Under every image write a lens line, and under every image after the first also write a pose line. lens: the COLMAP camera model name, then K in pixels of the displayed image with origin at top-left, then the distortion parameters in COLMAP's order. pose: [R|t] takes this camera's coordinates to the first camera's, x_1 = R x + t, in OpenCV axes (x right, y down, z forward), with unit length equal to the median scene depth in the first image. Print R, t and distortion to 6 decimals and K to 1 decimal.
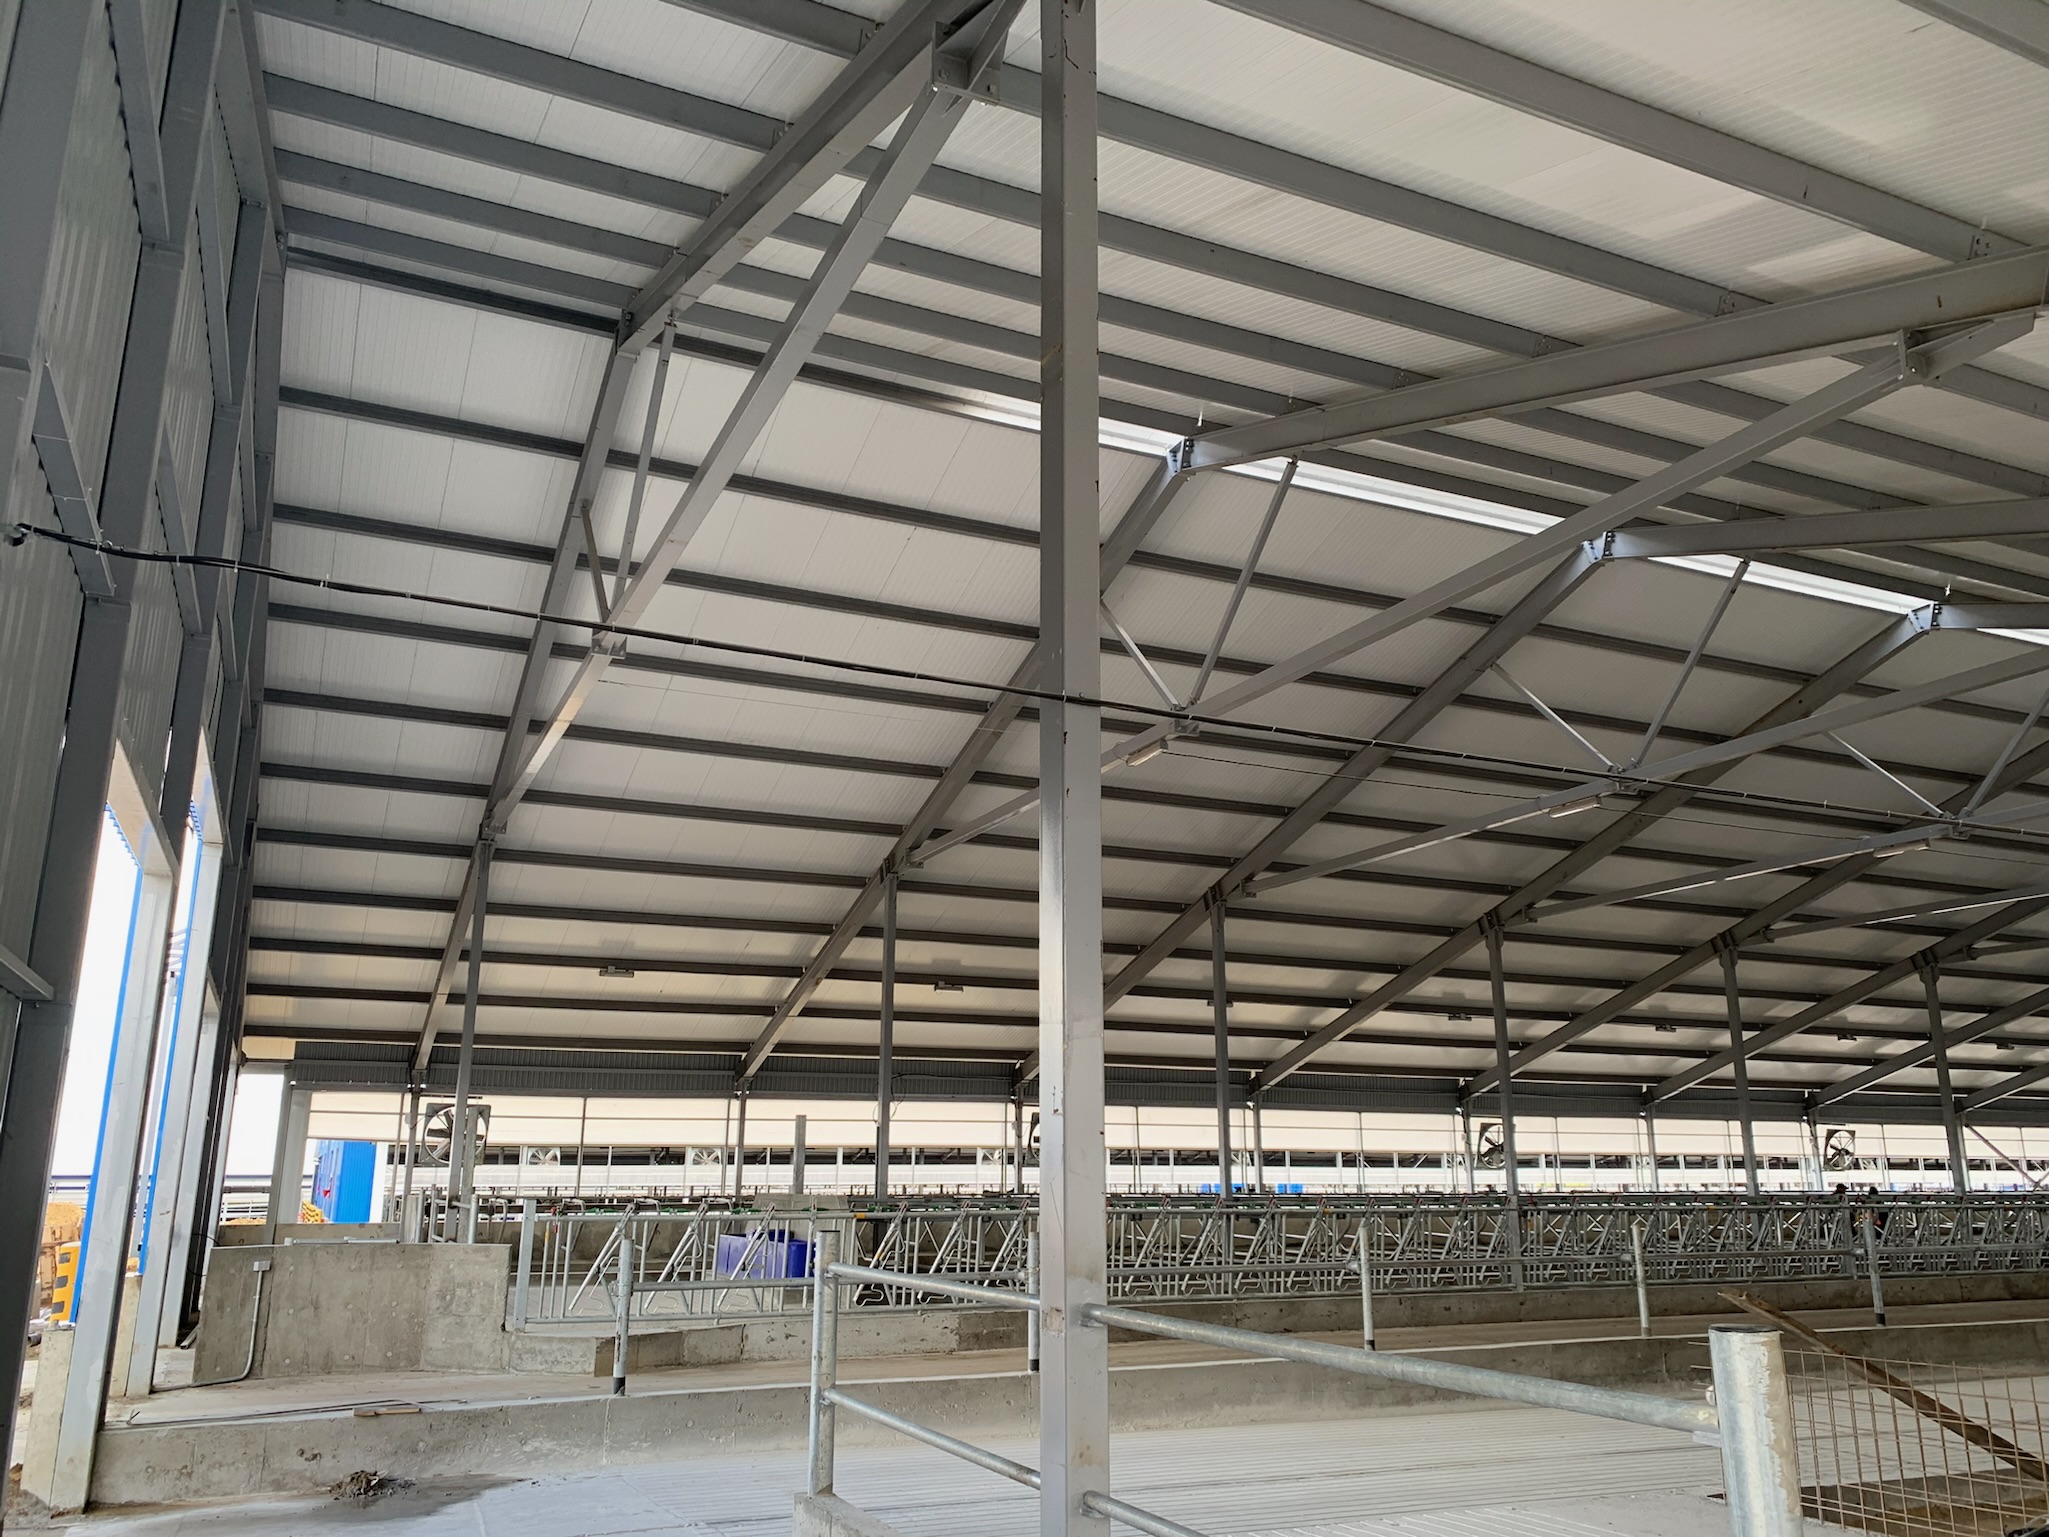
lens RADIAL K [[1541.0, 0, 1024.5], [0, 1541.0, 768.5], [0, 0, 1]] dist [0.048476, -0.003724]
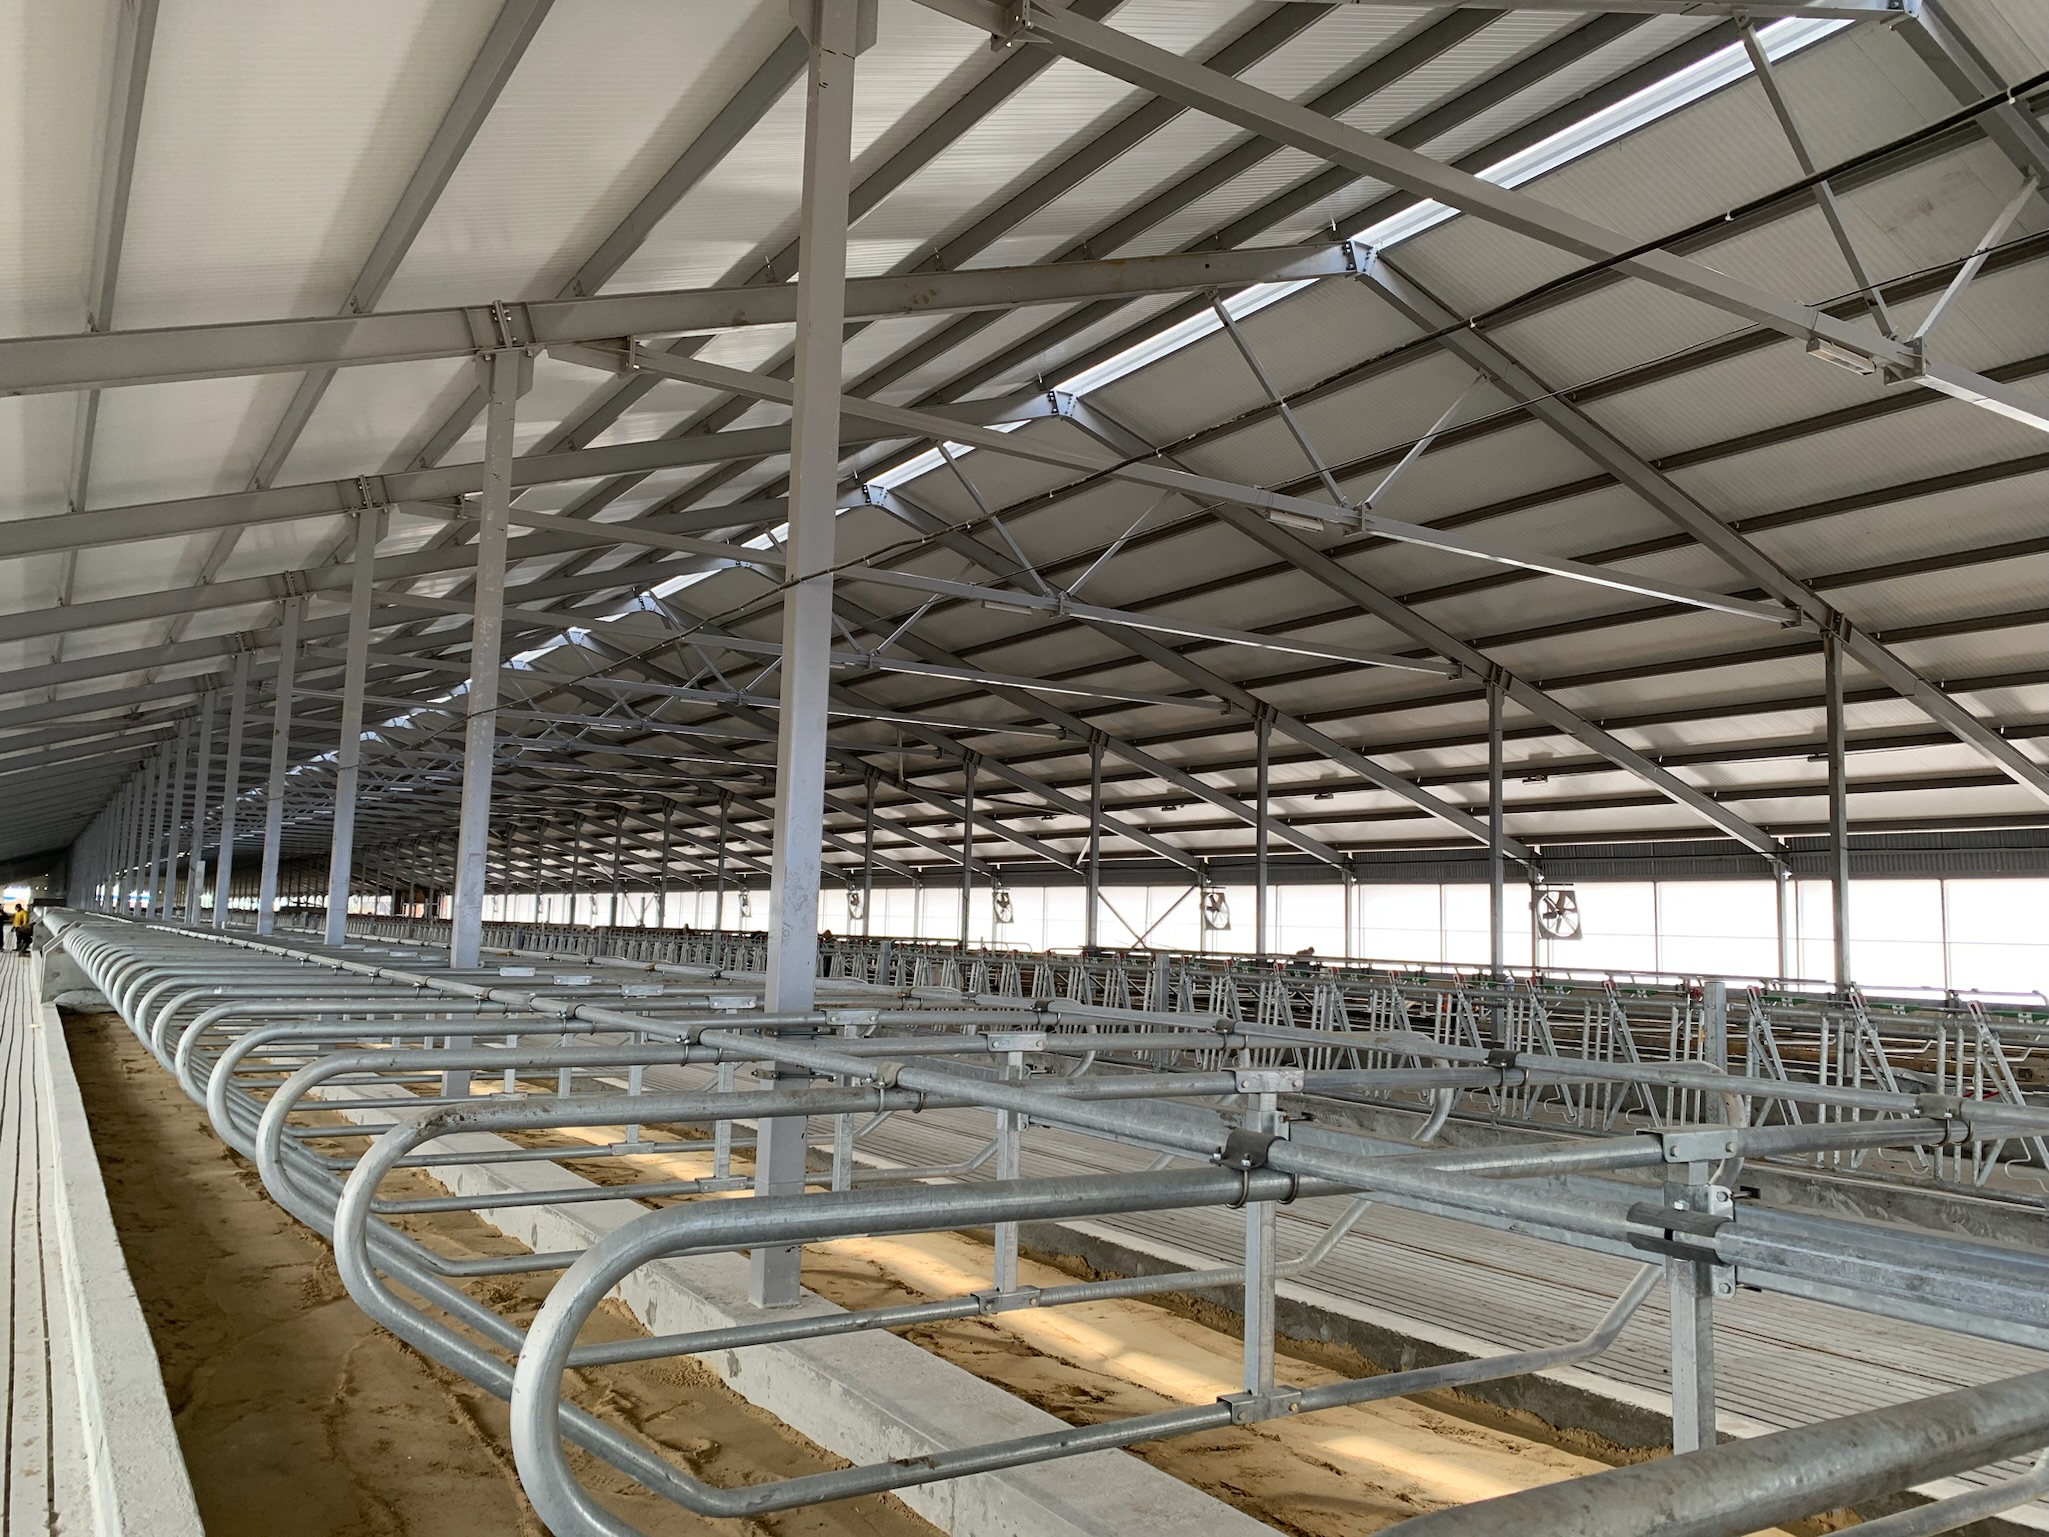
lens RADIAL K [[1541.0, 0, 1024.5], [0, 1541.0, 768.5], [0, 0, 1]] dist [0.048476, -0.003724]
pose [[0.131850, -0.094587, -0.986747, 0.678209], [0.224057, 0.972519, -0.063284, 0.087891], [0.965616, -0.212743, 0.149419, 0.353549]]
